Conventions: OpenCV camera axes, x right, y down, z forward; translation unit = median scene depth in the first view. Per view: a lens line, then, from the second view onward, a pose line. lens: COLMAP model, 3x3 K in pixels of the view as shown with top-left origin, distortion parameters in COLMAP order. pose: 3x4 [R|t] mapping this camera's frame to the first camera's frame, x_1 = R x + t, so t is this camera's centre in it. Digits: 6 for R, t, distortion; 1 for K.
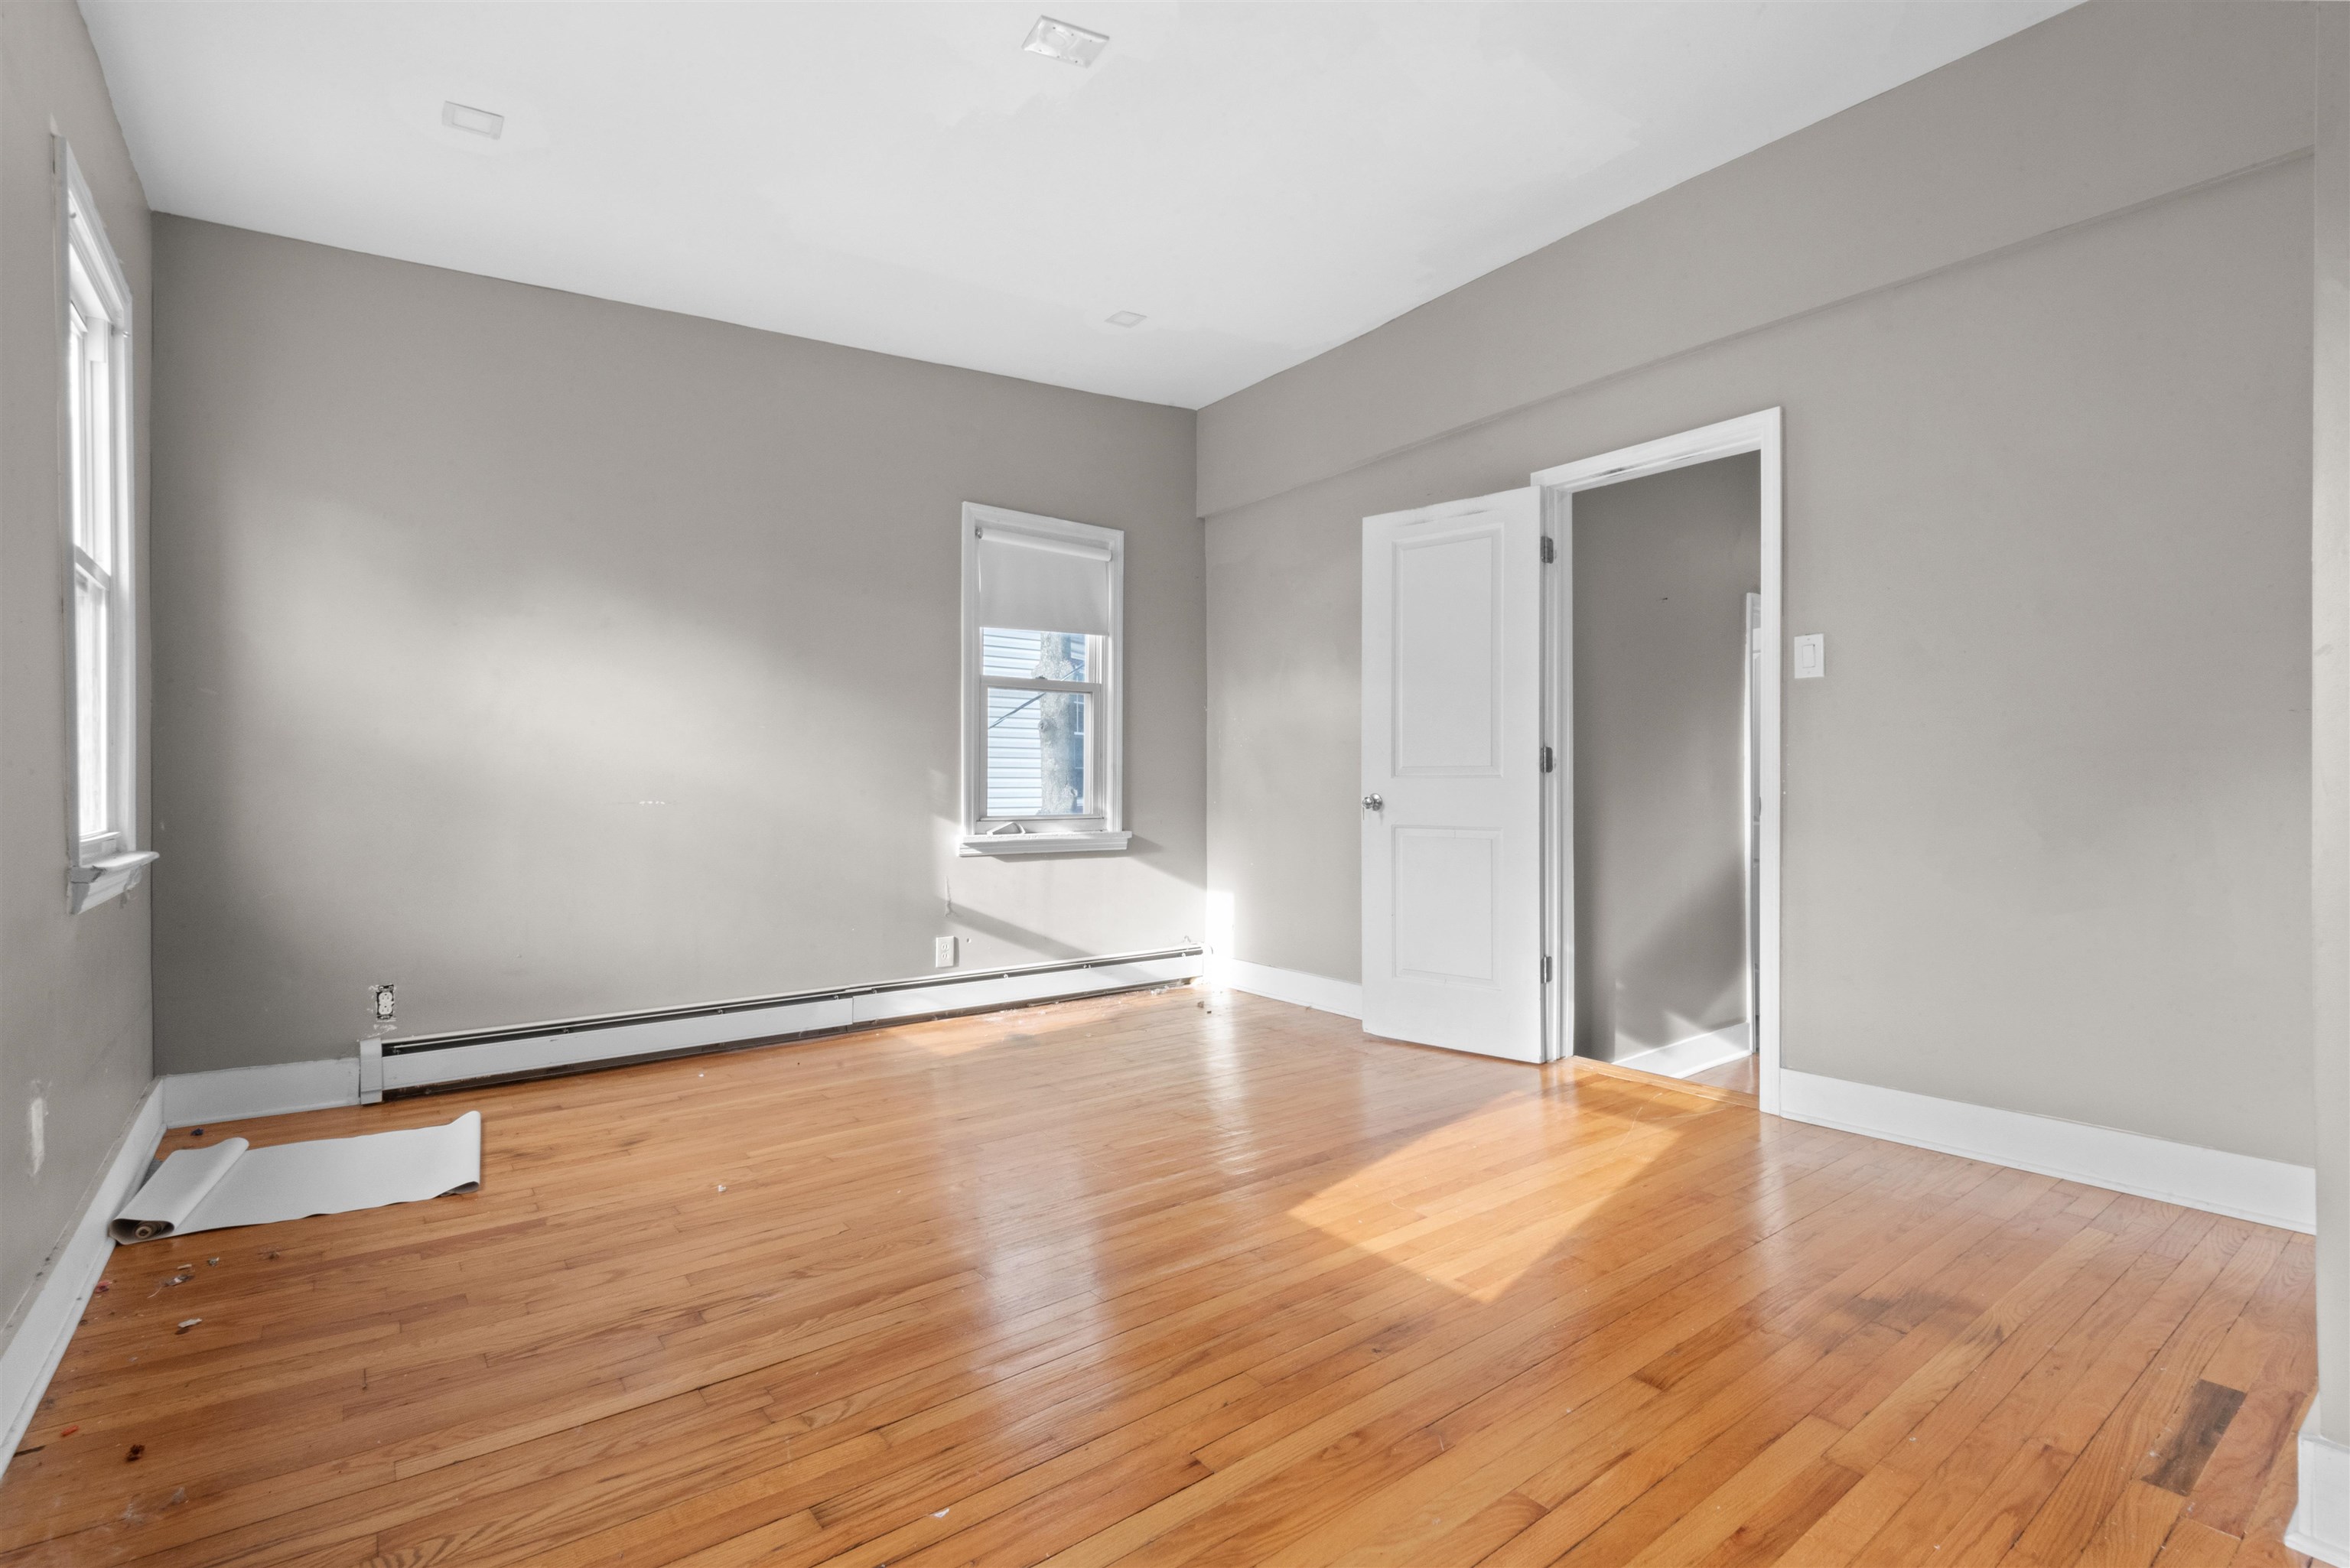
lens RADIAL K [[1081.2, 0, 1170.6], [0, 1081.2, 778.9], [0, 0, 1]] dist [0.025277, -0.002326]
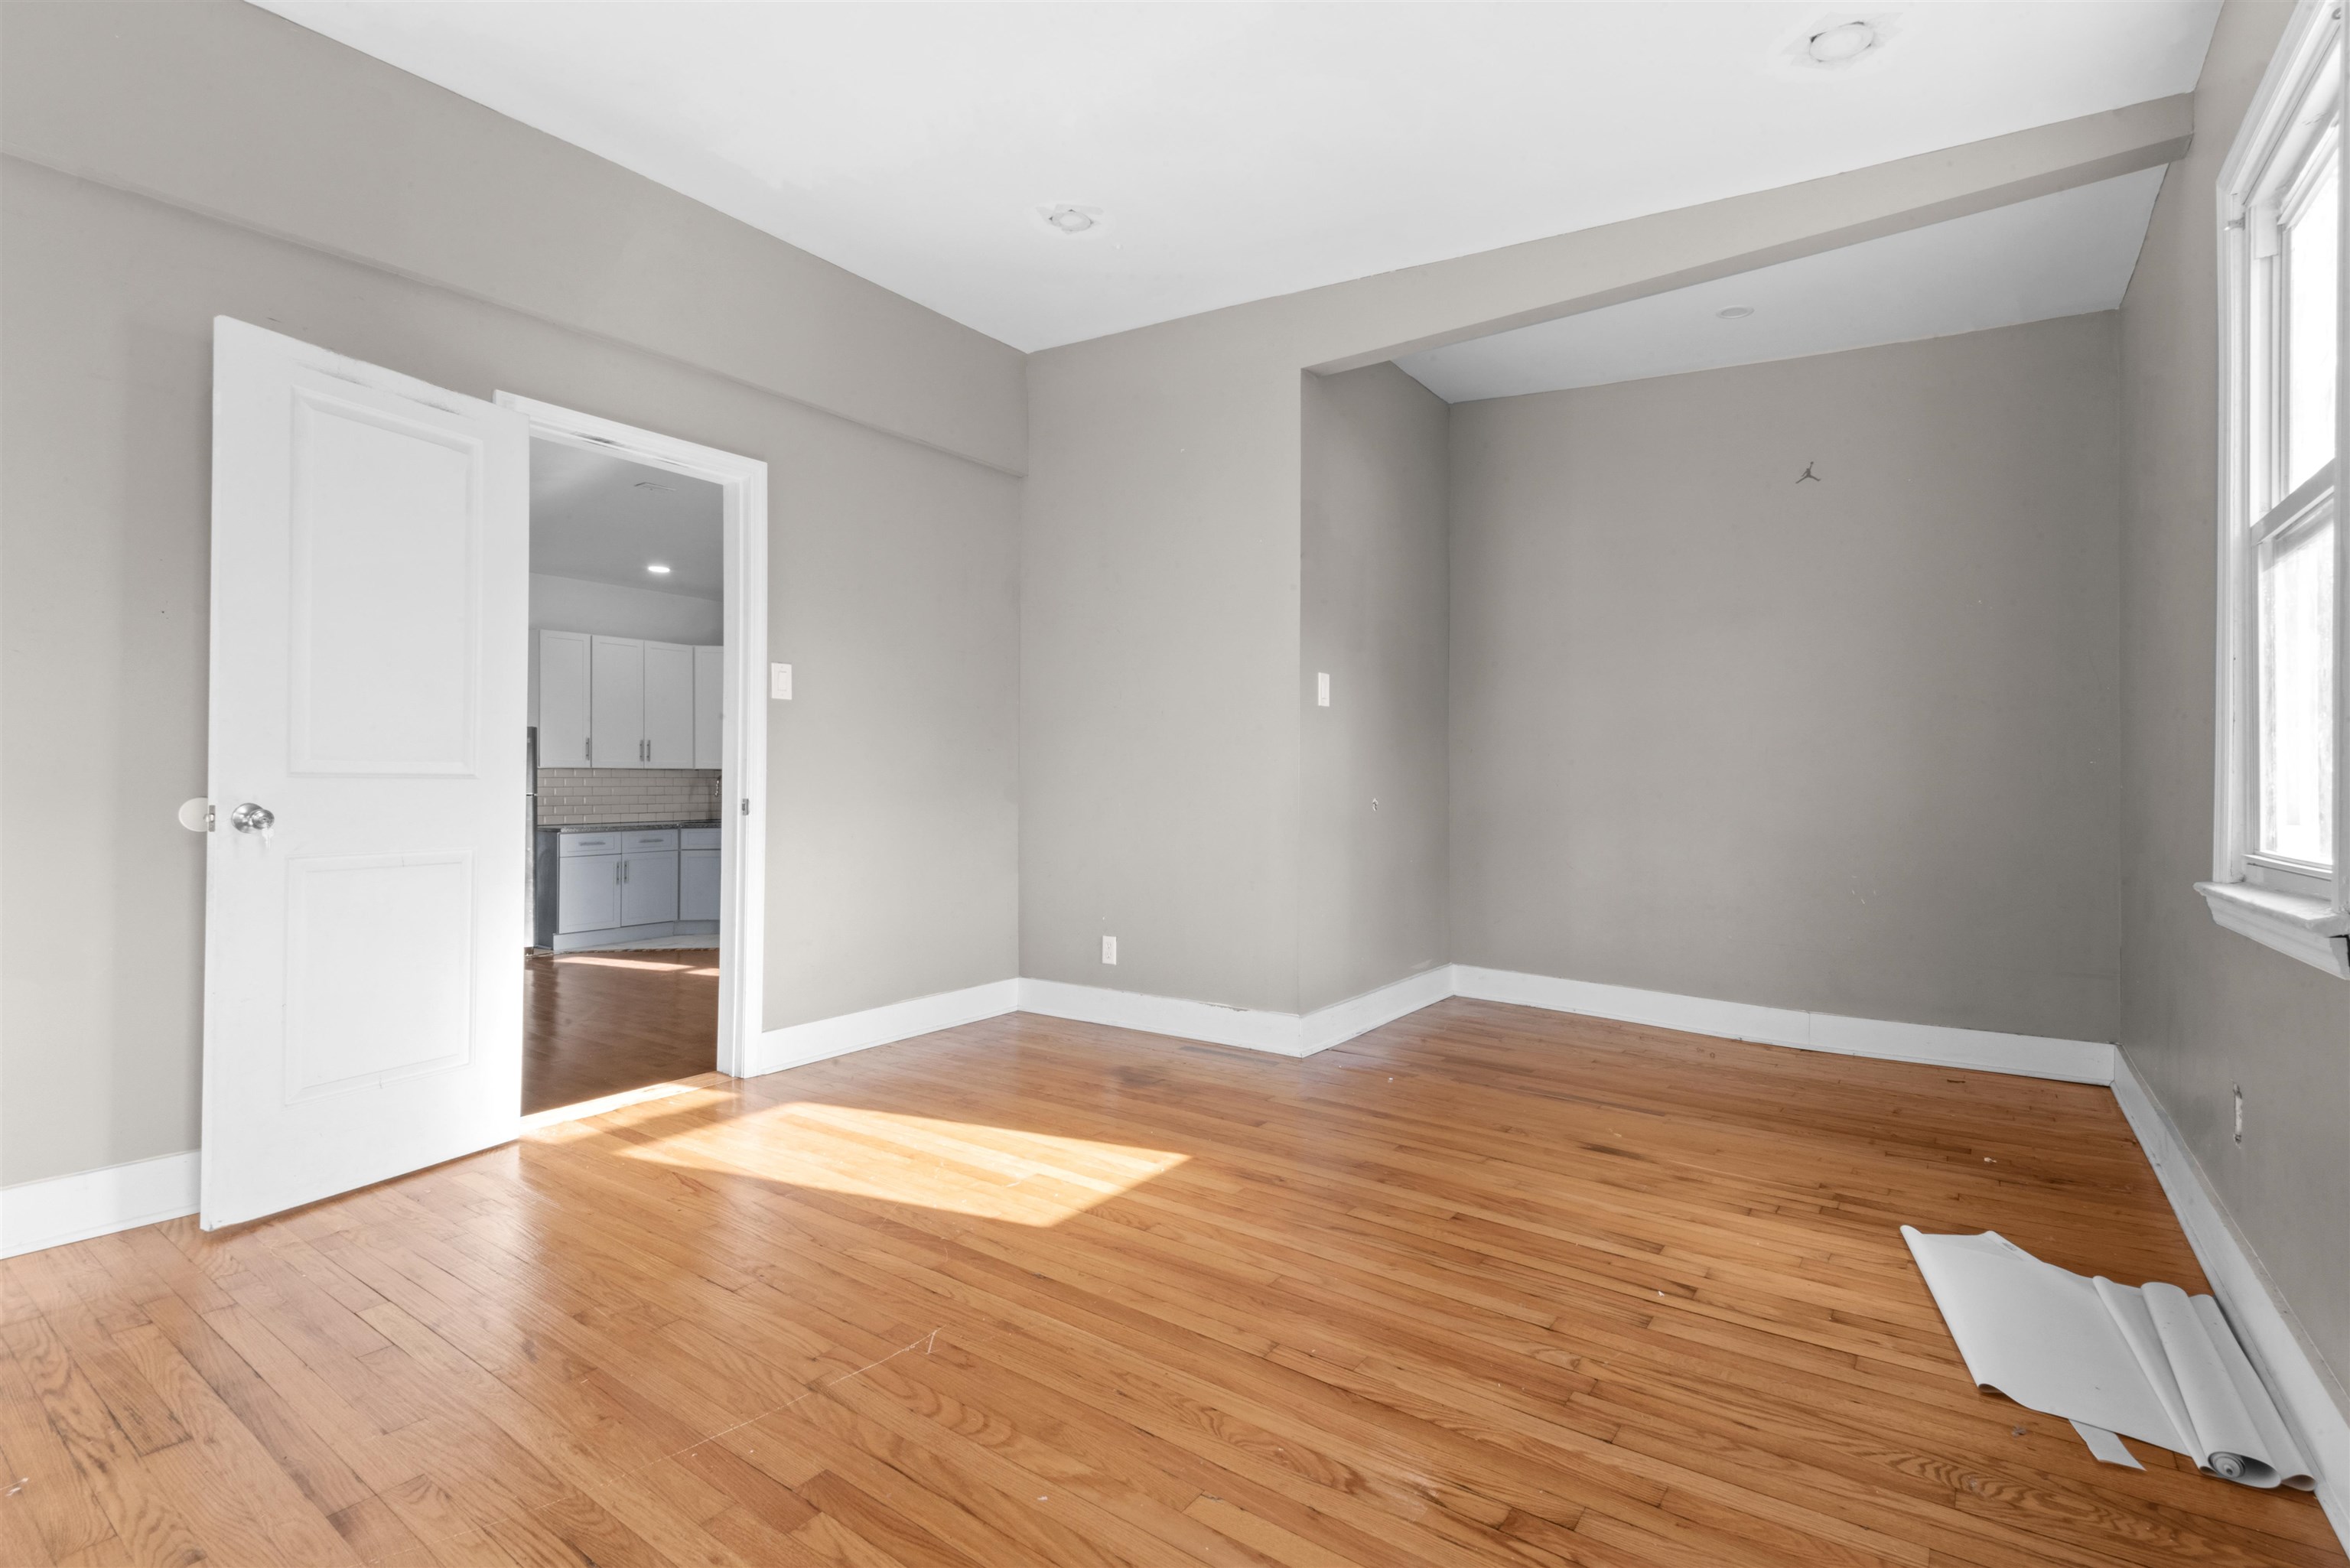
lens RADIAL K [[1081.2, 0, 1185.4], [0, 1081.2, 775.4], [0, 0, 1]] dist [0.025277, -0.002326]
pose [[-0.278008, 0.006355, 0.960558, -1.257434], [-0.006102, 0.999946, -0.008382, -0.002169], [-0.960559, -0.008191, -0.277954, 1.646455]]
